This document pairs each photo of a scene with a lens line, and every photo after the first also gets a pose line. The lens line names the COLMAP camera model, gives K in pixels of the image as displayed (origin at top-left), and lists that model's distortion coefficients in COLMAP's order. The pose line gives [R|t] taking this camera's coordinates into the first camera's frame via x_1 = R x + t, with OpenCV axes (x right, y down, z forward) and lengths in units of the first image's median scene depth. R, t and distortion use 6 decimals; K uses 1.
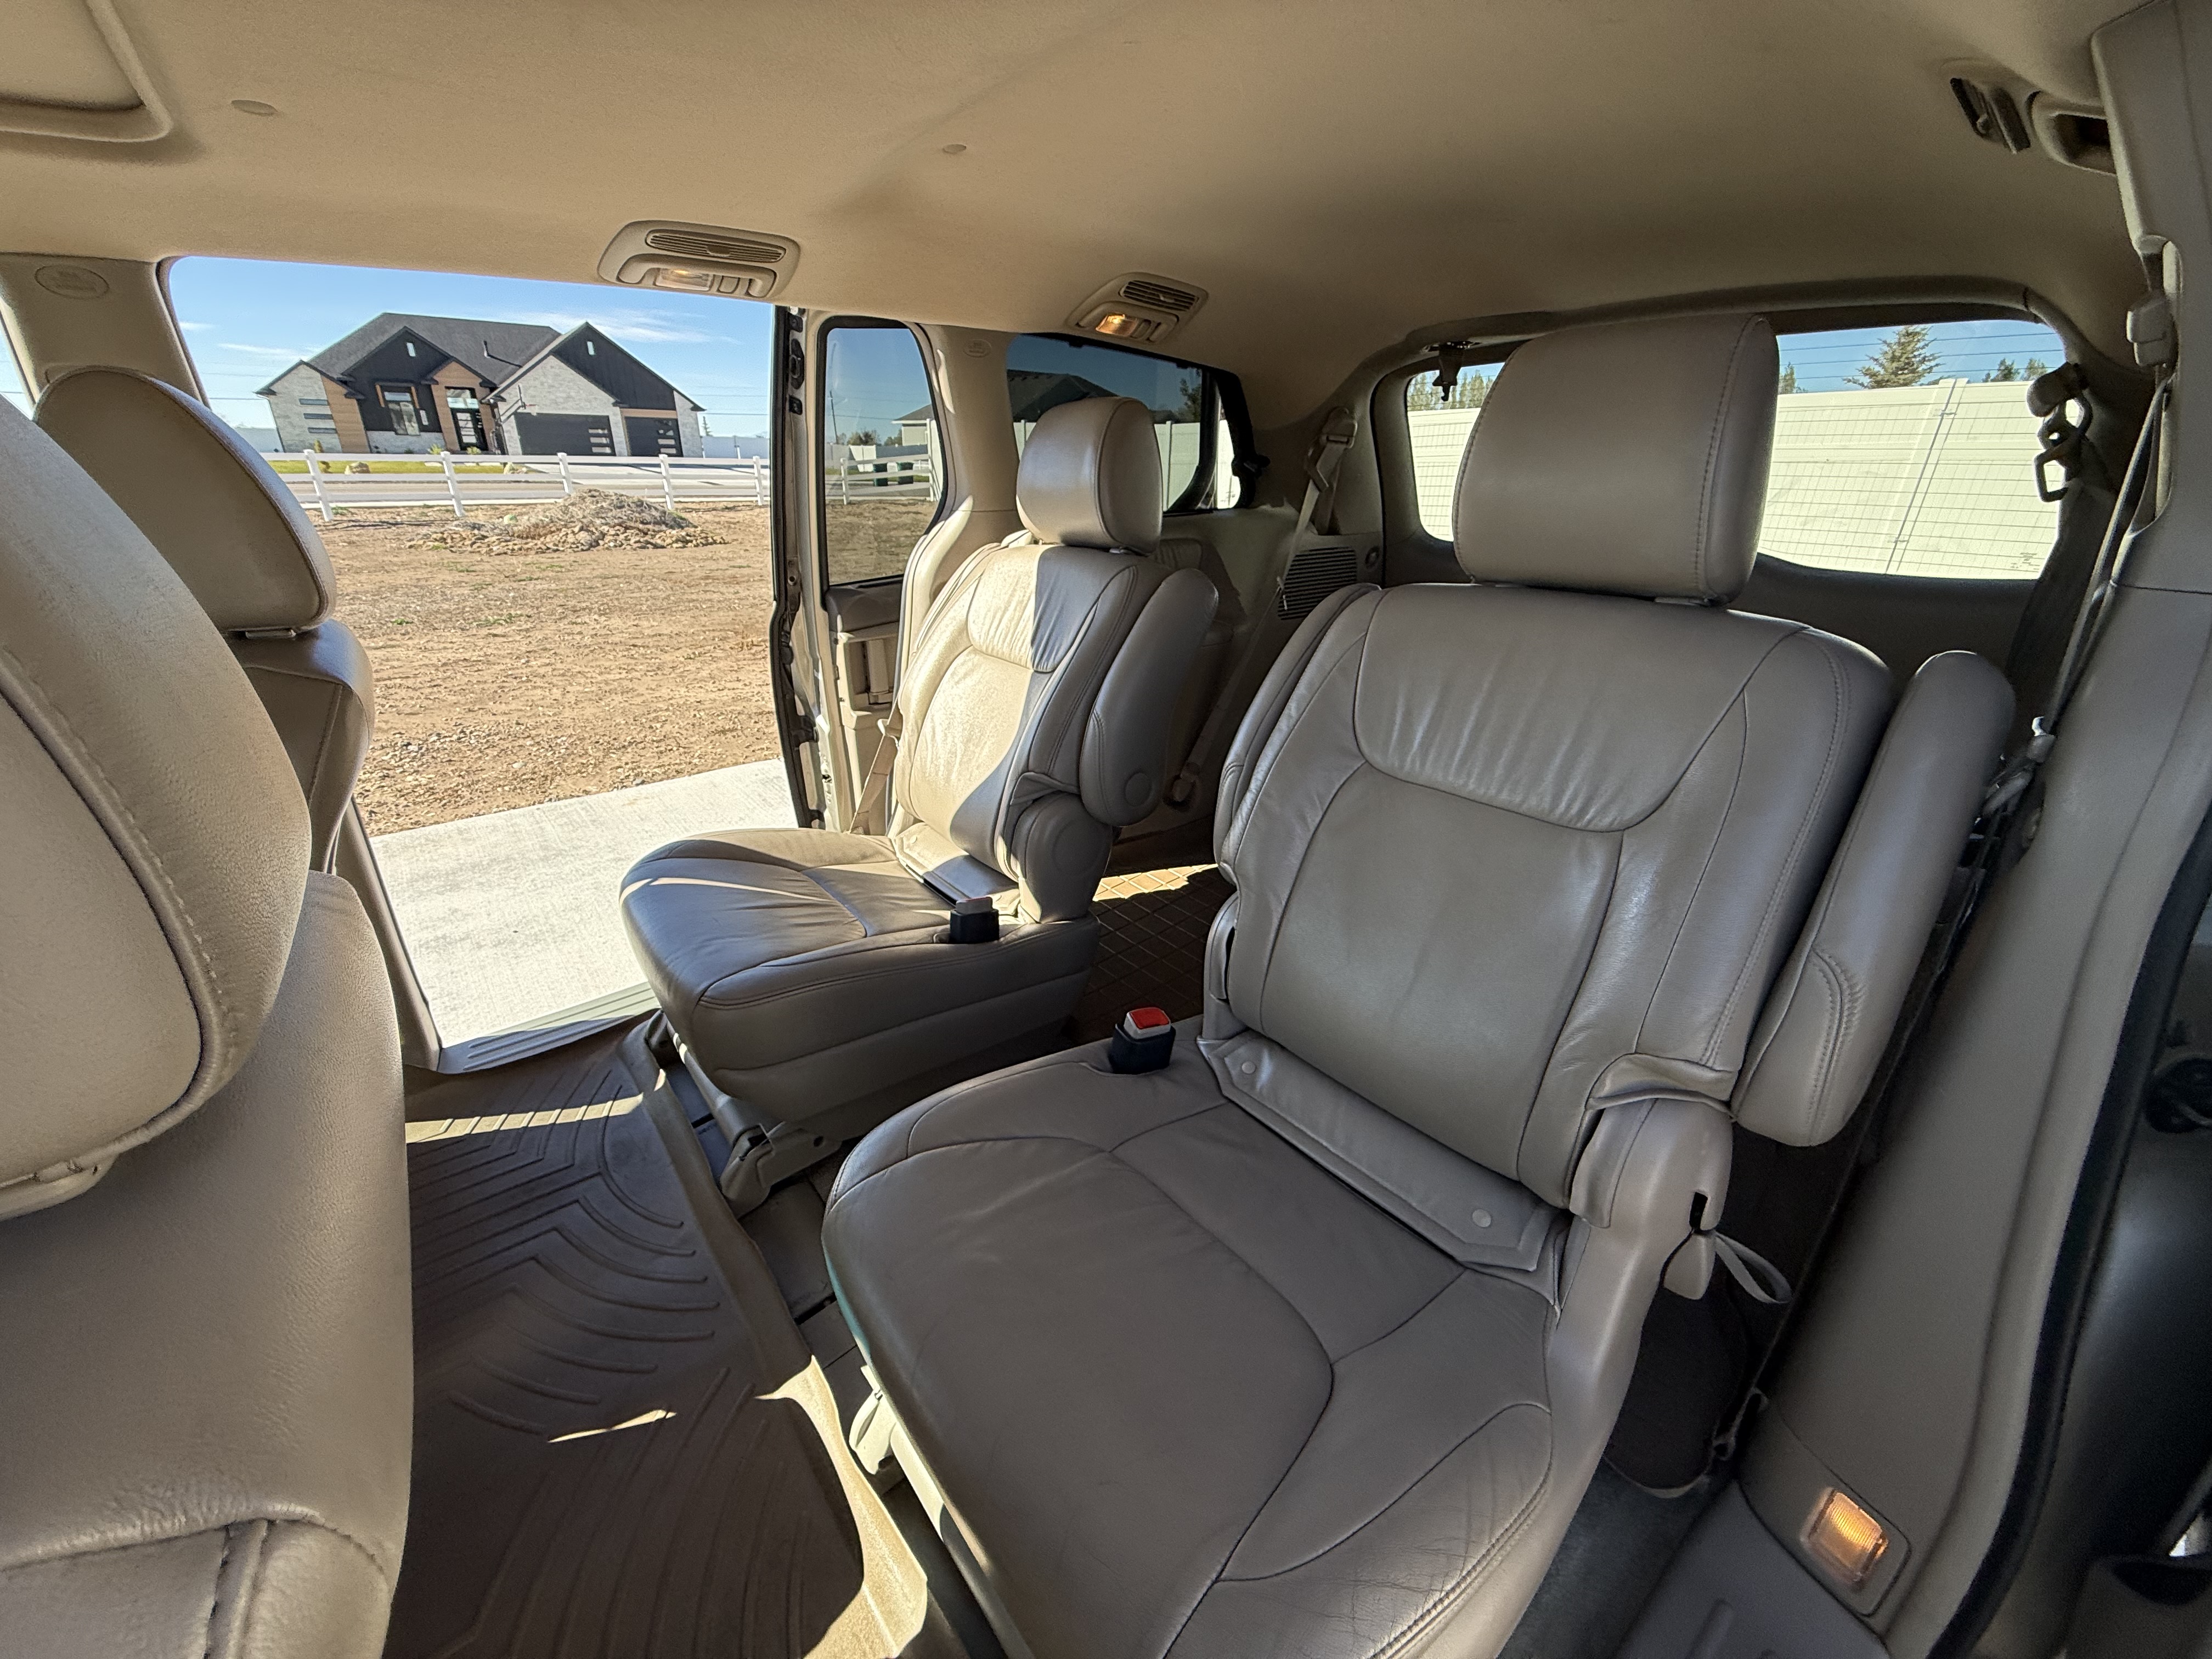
lens RADIAL K [[873.3, 0, 1103.1], [0, 873.3, 832.2], [0, 0, 1]] dist [-0.002007, -0.000488]
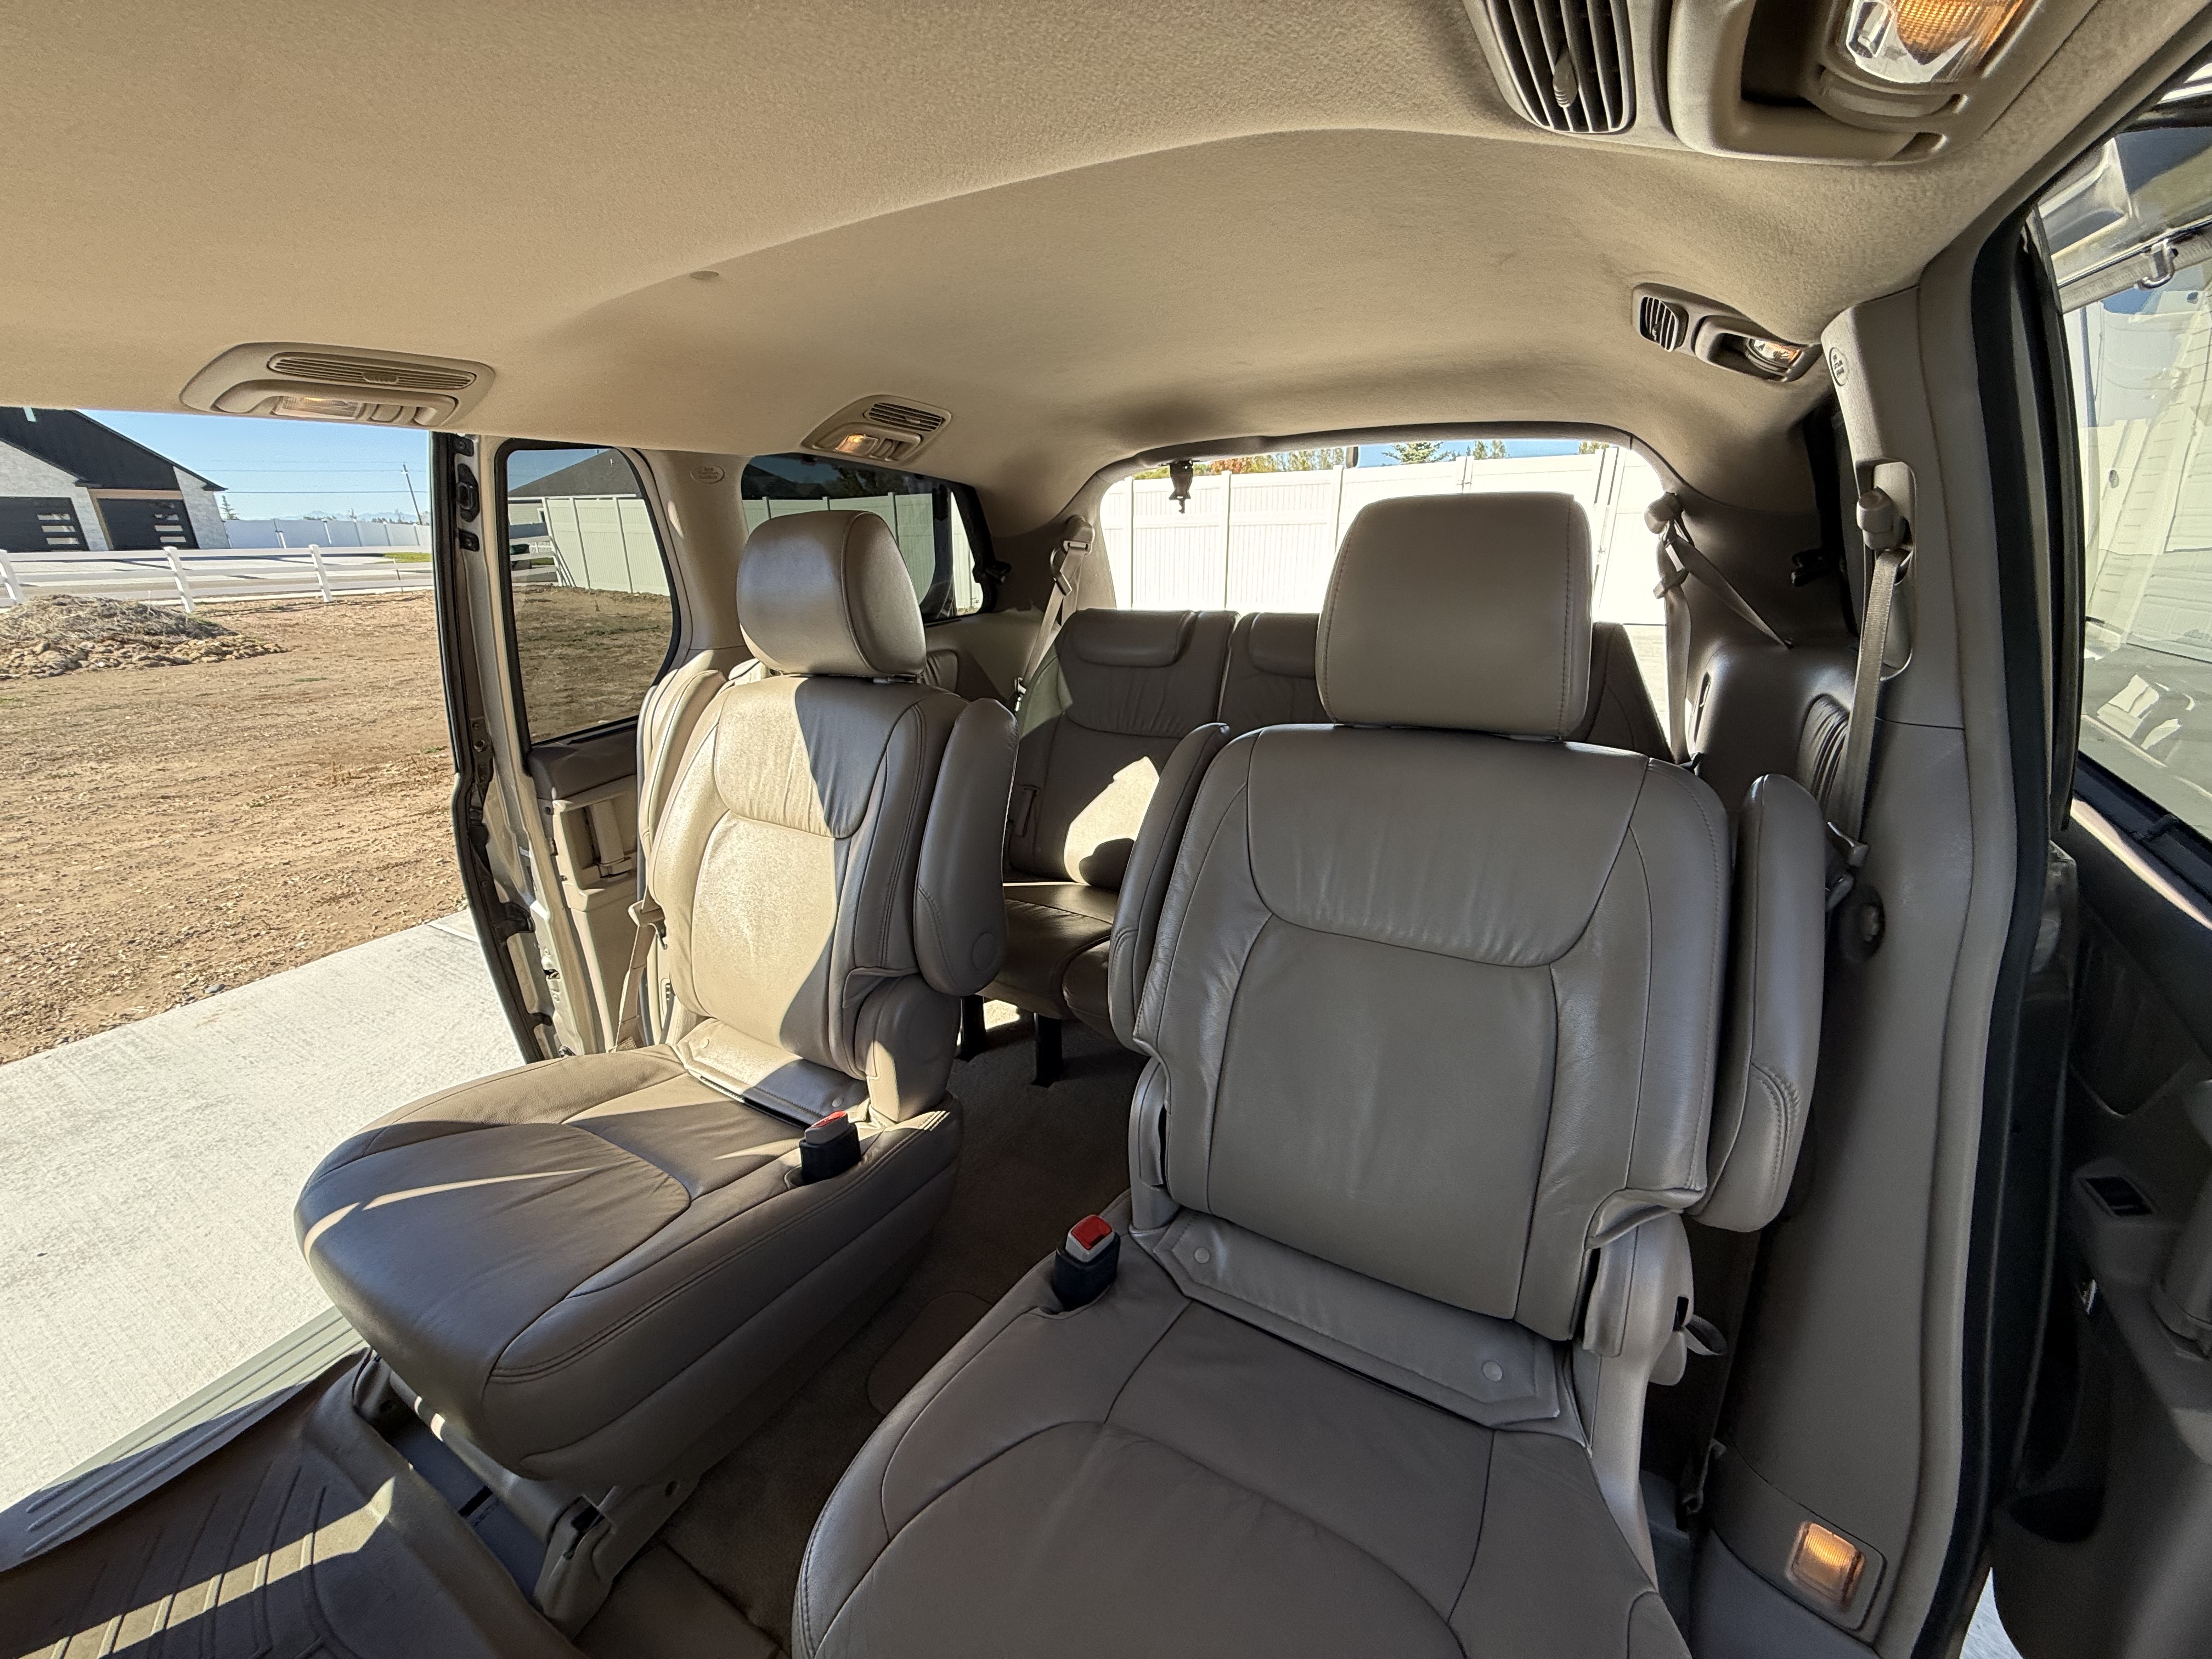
lens RADIAL K [[873.3, 0, 1102.5], [0, 873.3, 832.6], [0, 0, 1]] dist [-0.002007, -0.000488]
pose [[0.934022, -0.141070, 0.328181, -0.062457], [0.162668, 0.985903, -0.039170, -0.055376], [-0.318029, 0.089970, 0.943802, 0.043745]]
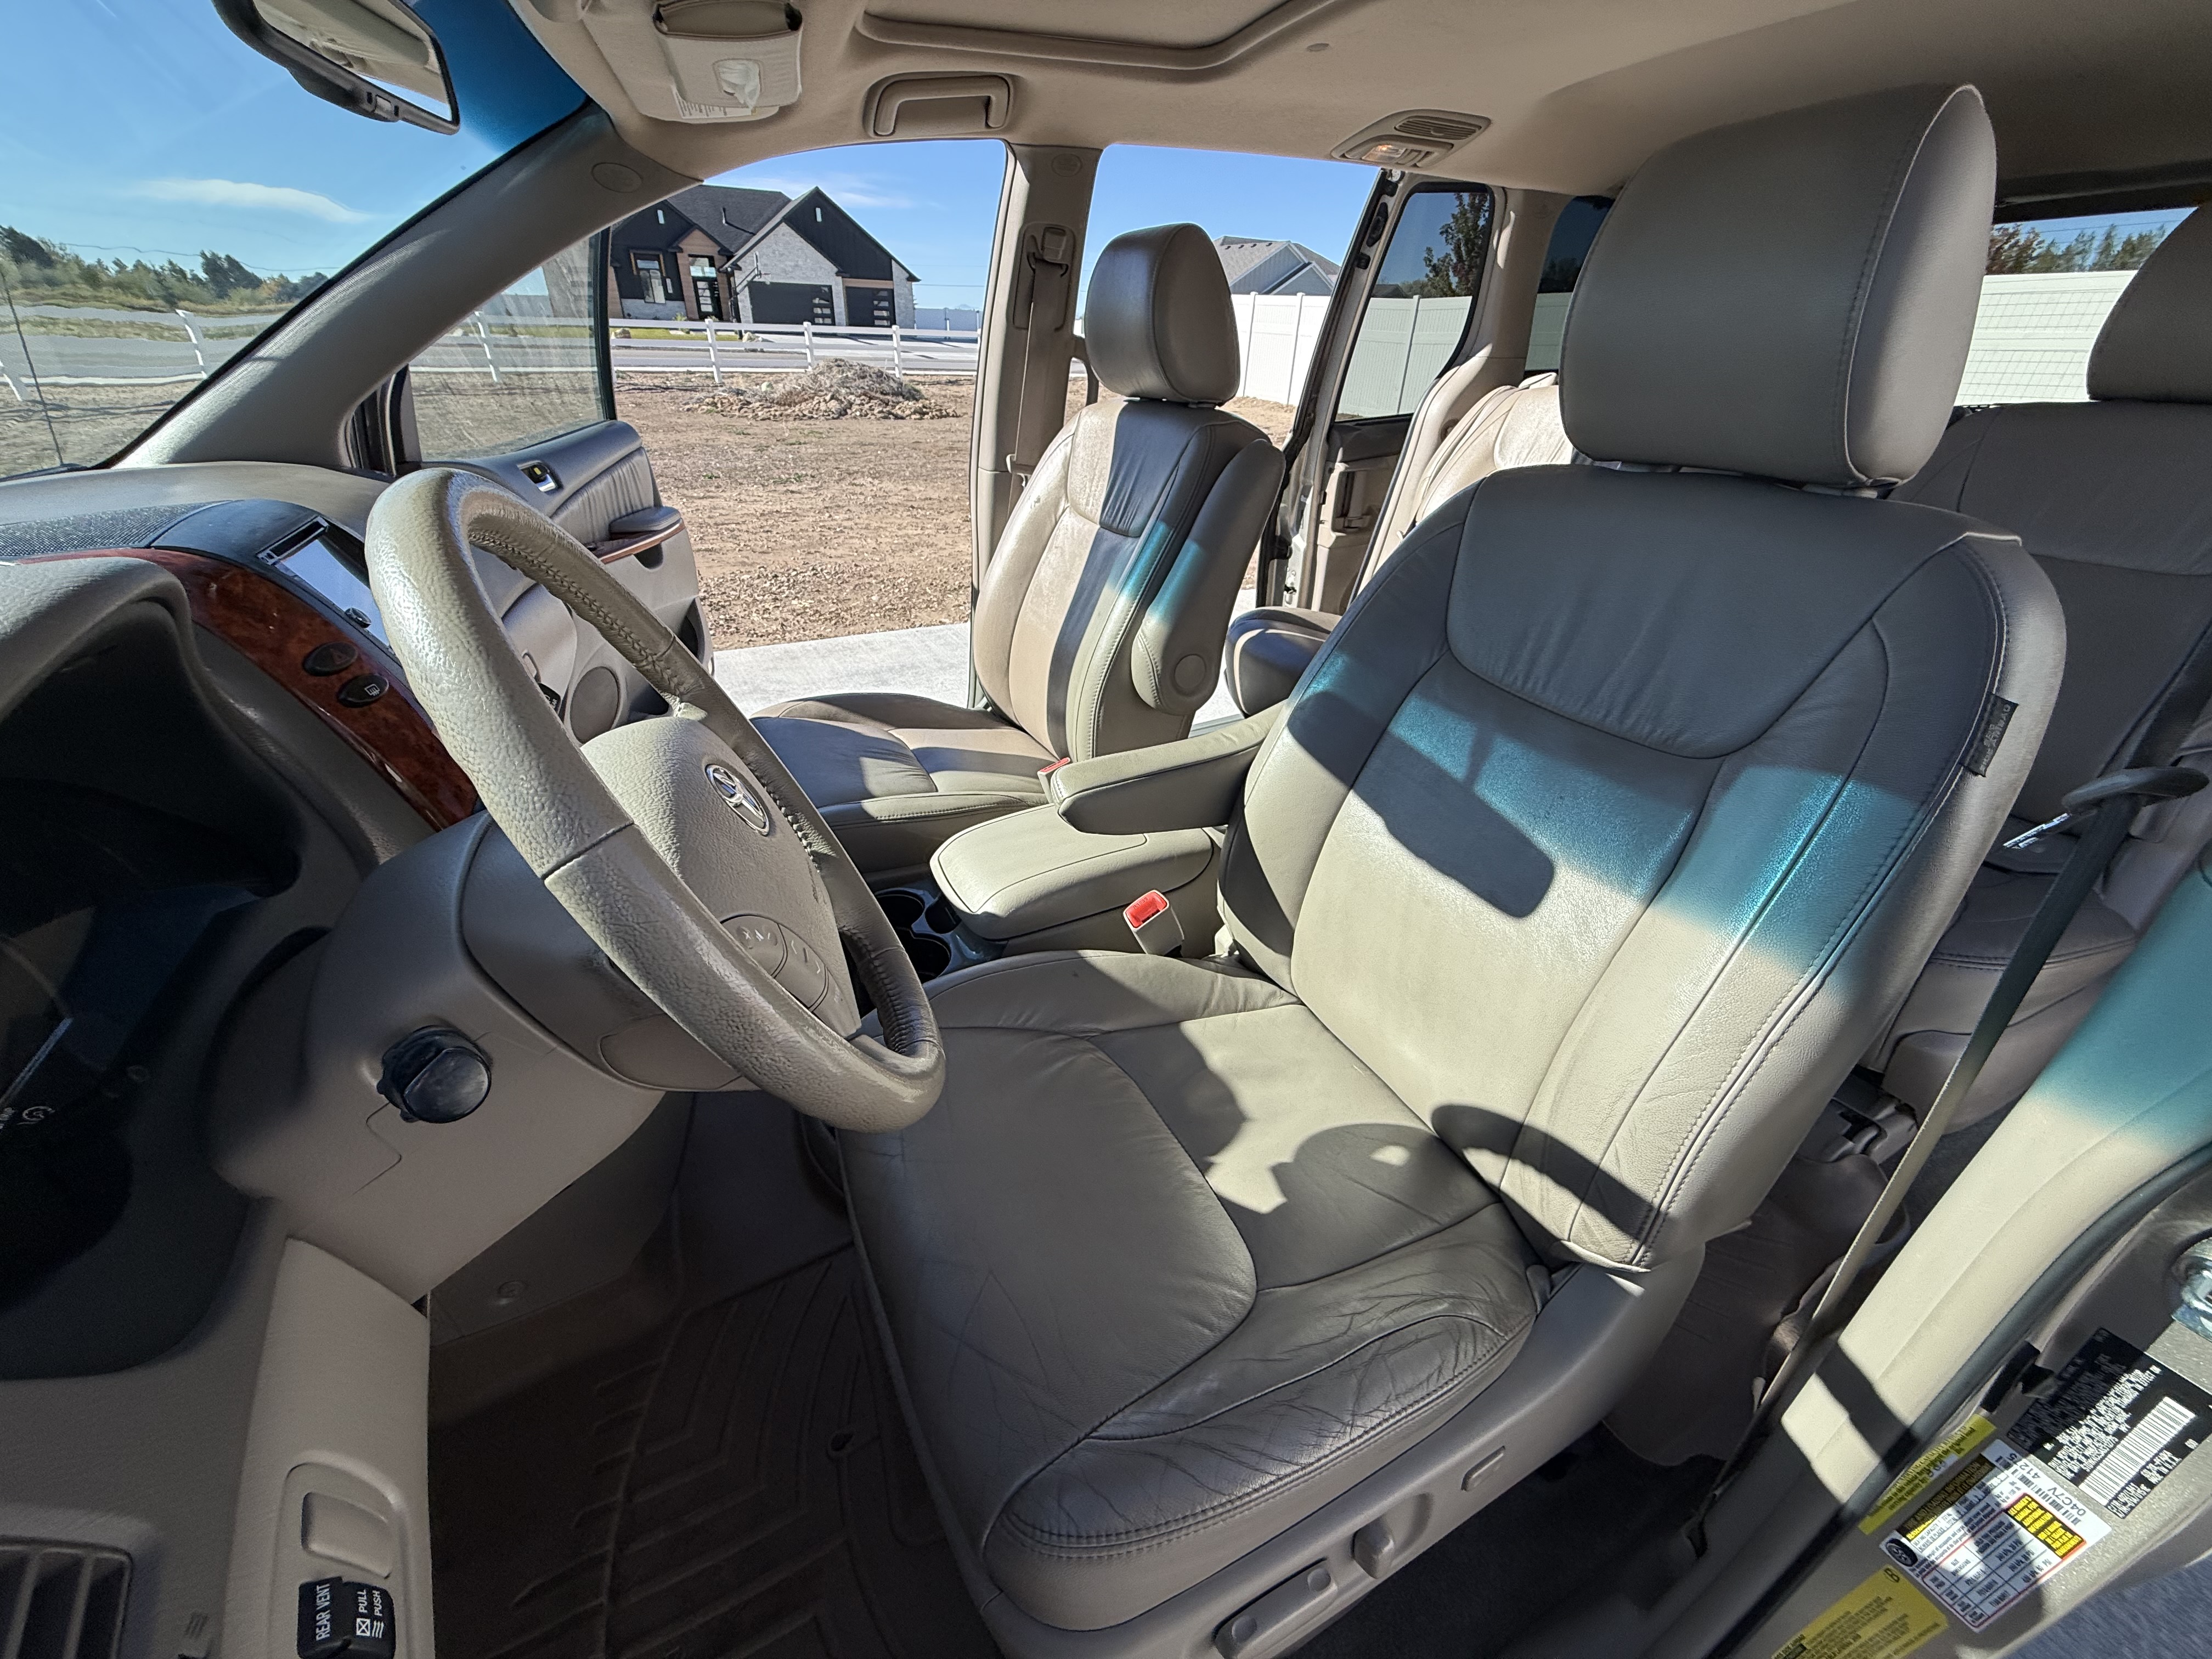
lens RADIAL K [[873.3, 0, 1100.7], [0, 873.3, 833.5], [0, 0, 1]] dist [-0.002007, -0.000488]
pose [[0.979738, 0.111672, -0.166262, -0.244141], [-0.092315, 0.988480, 0.119936, 0.110372], [0.177740, -0.102157, 0.978761, -0.198132]]
